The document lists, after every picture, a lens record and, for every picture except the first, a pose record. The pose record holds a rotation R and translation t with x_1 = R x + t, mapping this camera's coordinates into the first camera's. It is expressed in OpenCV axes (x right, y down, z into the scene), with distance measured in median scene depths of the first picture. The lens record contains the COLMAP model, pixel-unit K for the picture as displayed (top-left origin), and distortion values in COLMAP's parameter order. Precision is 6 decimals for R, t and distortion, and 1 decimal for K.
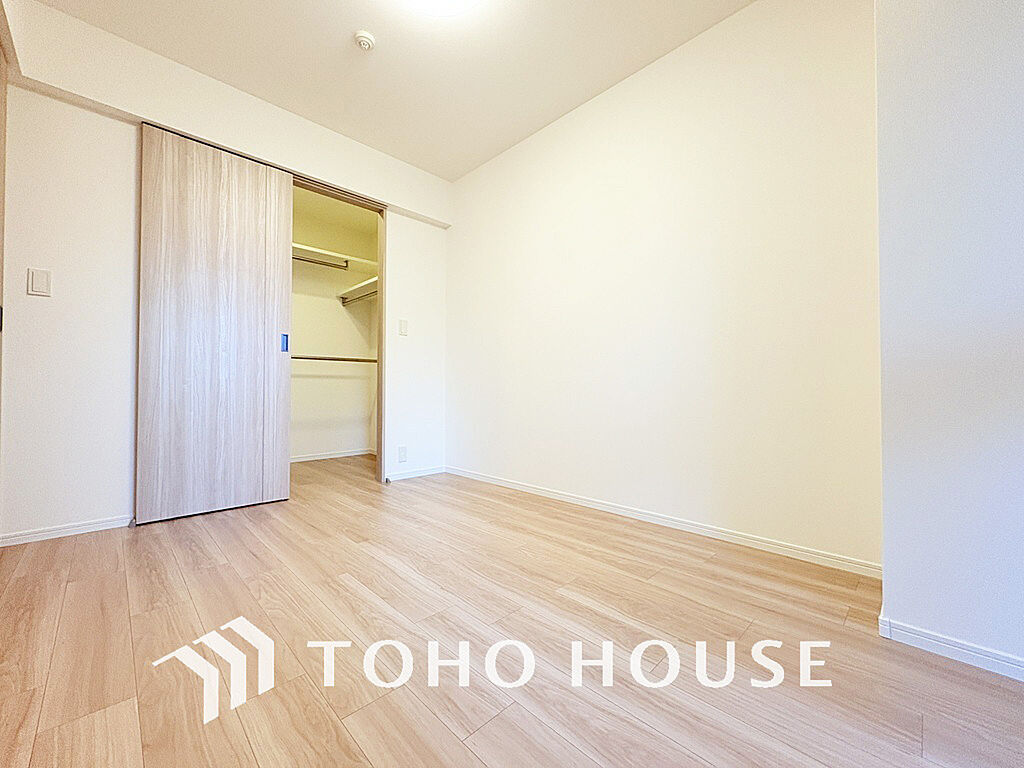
lens RADIAL K [[408.5, 0, 509.6], [0, 408.5, 384.7], [0, 0, 1]] dist [-0.000405, -0.000027]
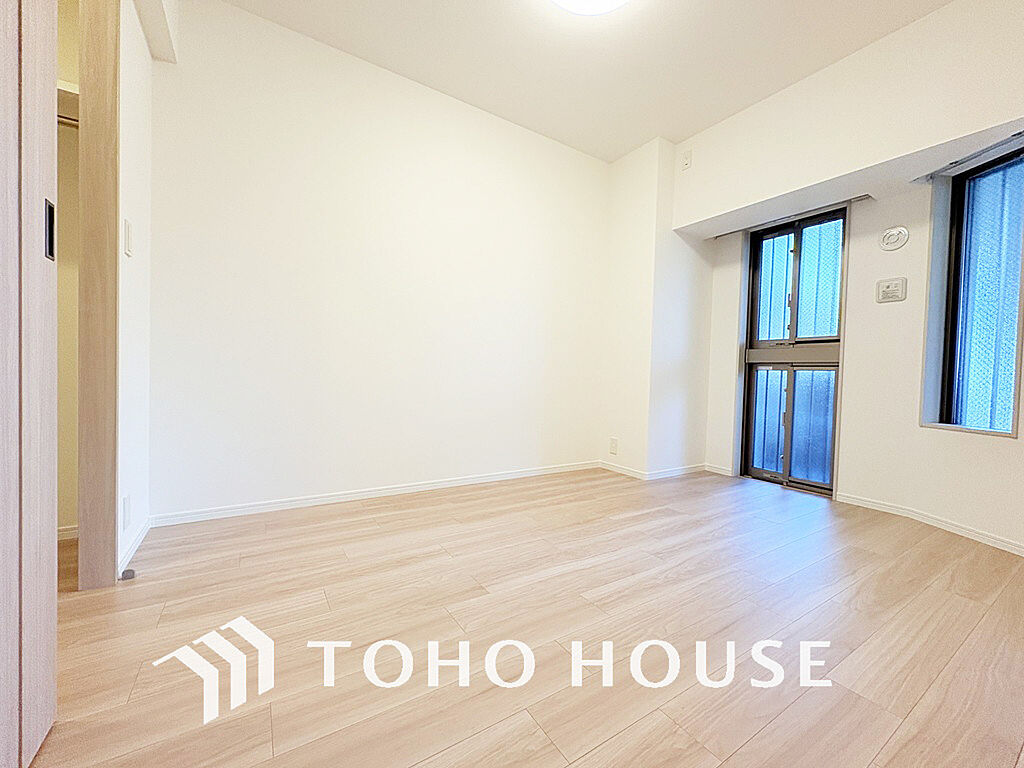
lens RADIAL K [[408.5, 0, 509.8], [0, 408.5, 384.8], [0, 0, 1]] dist [-0.000405, -0.000027]
pose [[0.209971, -0.023373, 0.977428, -0.977671], [-0.043135, 0.998519, 0.033144, -0.017922], [-0.976756, -0.049121, 0.208652, 0.741589]]
